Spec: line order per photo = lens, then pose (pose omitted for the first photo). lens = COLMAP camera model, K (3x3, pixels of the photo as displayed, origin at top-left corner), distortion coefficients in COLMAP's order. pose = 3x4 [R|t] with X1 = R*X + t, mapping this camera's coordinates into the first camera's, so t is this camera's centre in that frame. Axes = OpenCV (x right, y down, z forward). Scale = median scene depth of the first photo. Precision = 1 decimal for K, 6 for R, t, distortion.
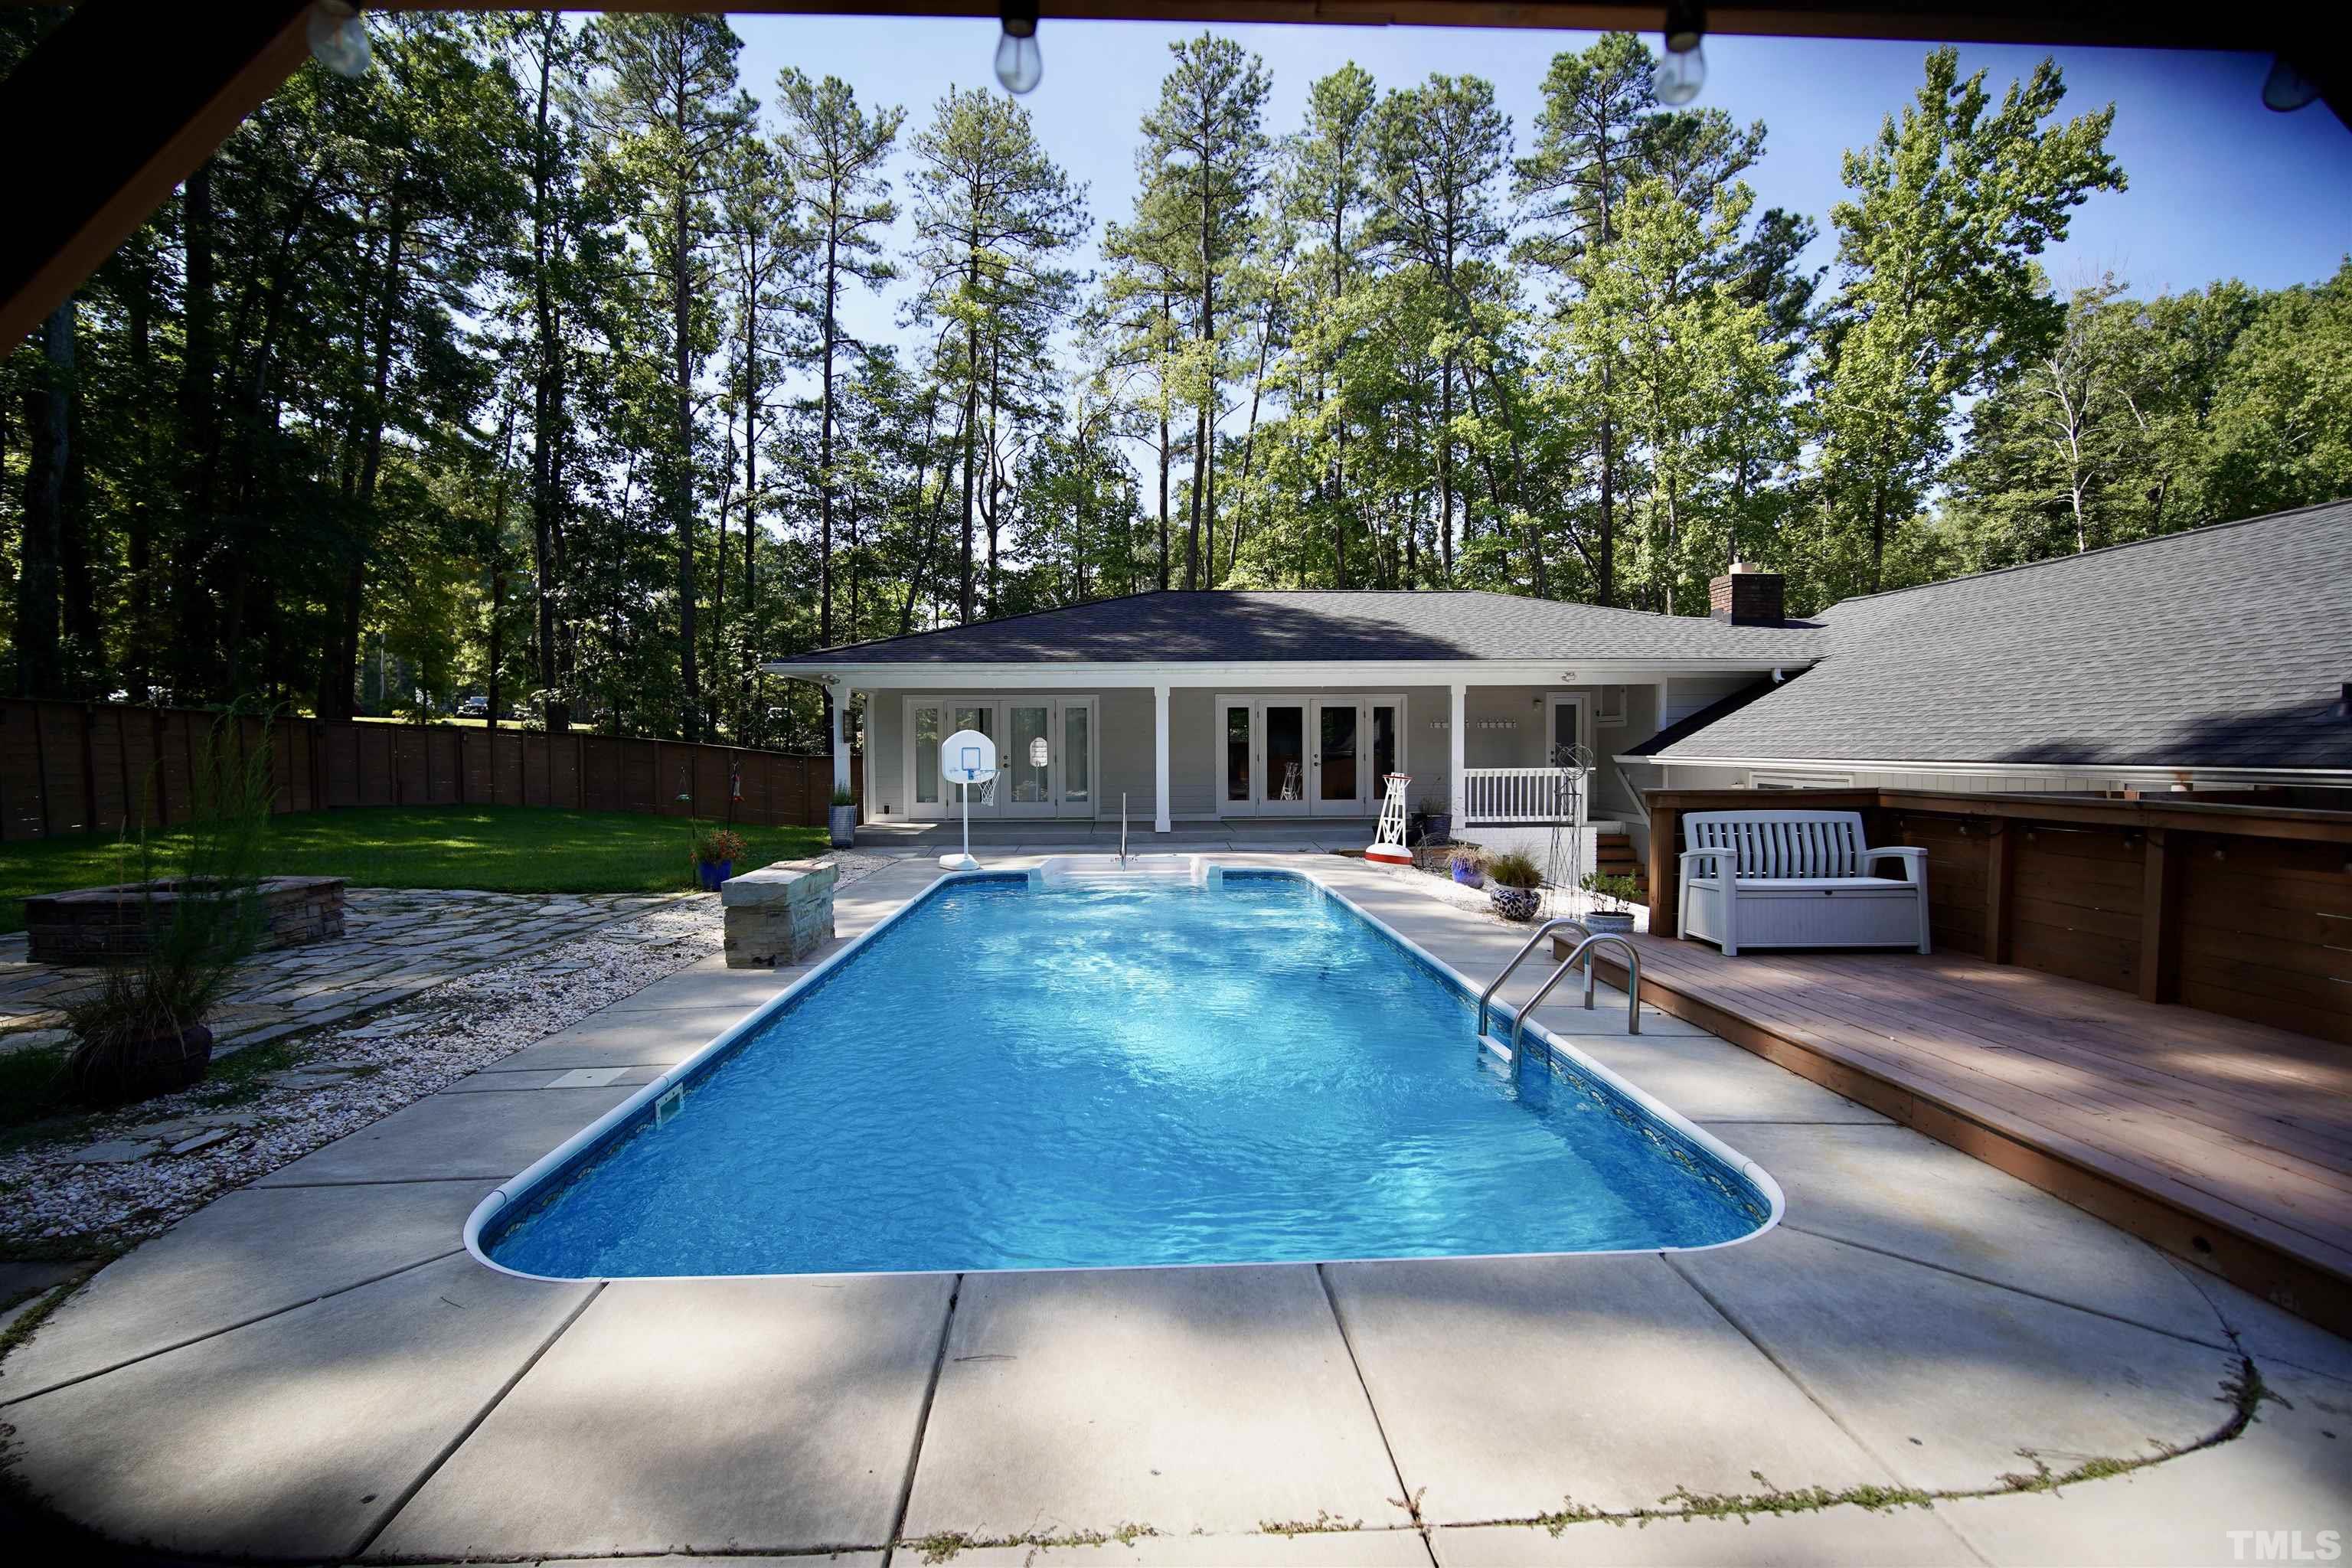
lens RADIAL K [[1011.5, 0, 1176.0], [0, 1011.5, 784.0], [0, 0, 1]] dist [-0.018380, 0.007458]
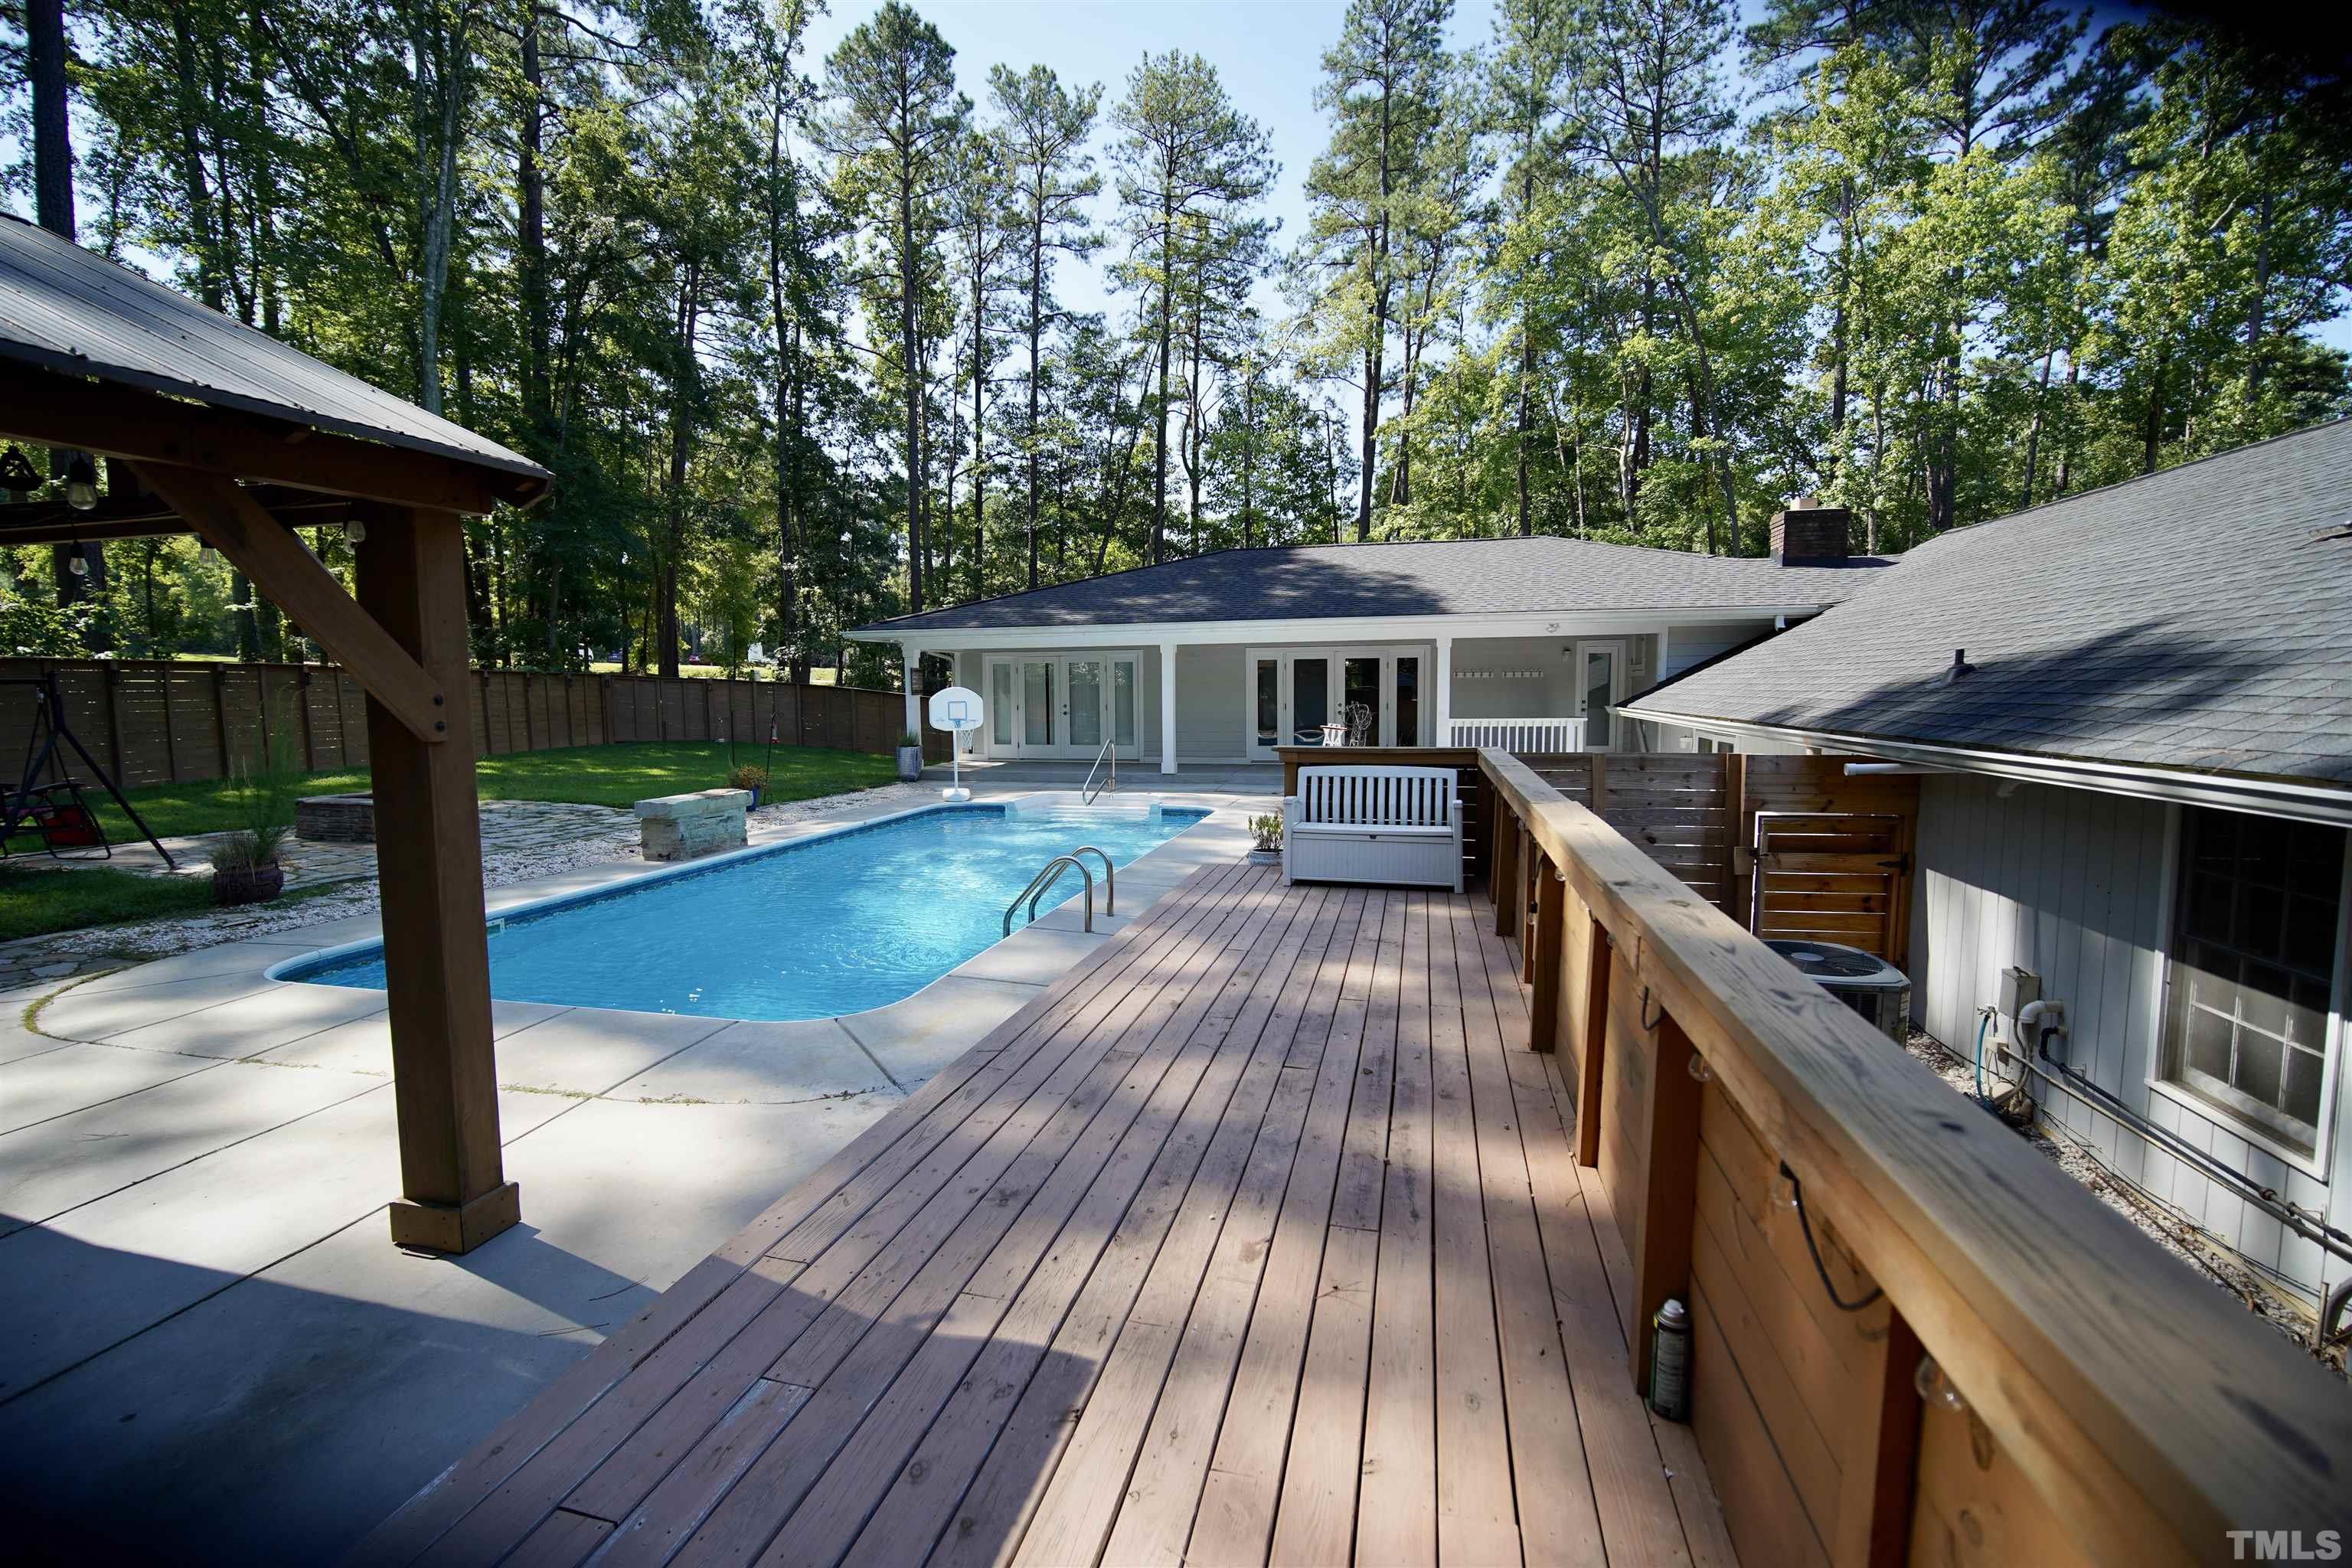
lens RADIAL K [[1011.5, 0, 1176.0], [0, 1011.5, 784.0], [0, 0, 1]] dist [-0.018380, 0.007458]
pose [[0.959200, 0.023635, -0.281738, 0.117838], [-0.006516, 0.998083, 0.061542, -0.003907], [0.282653, -0.057196, 0.957516, -0.030251]]
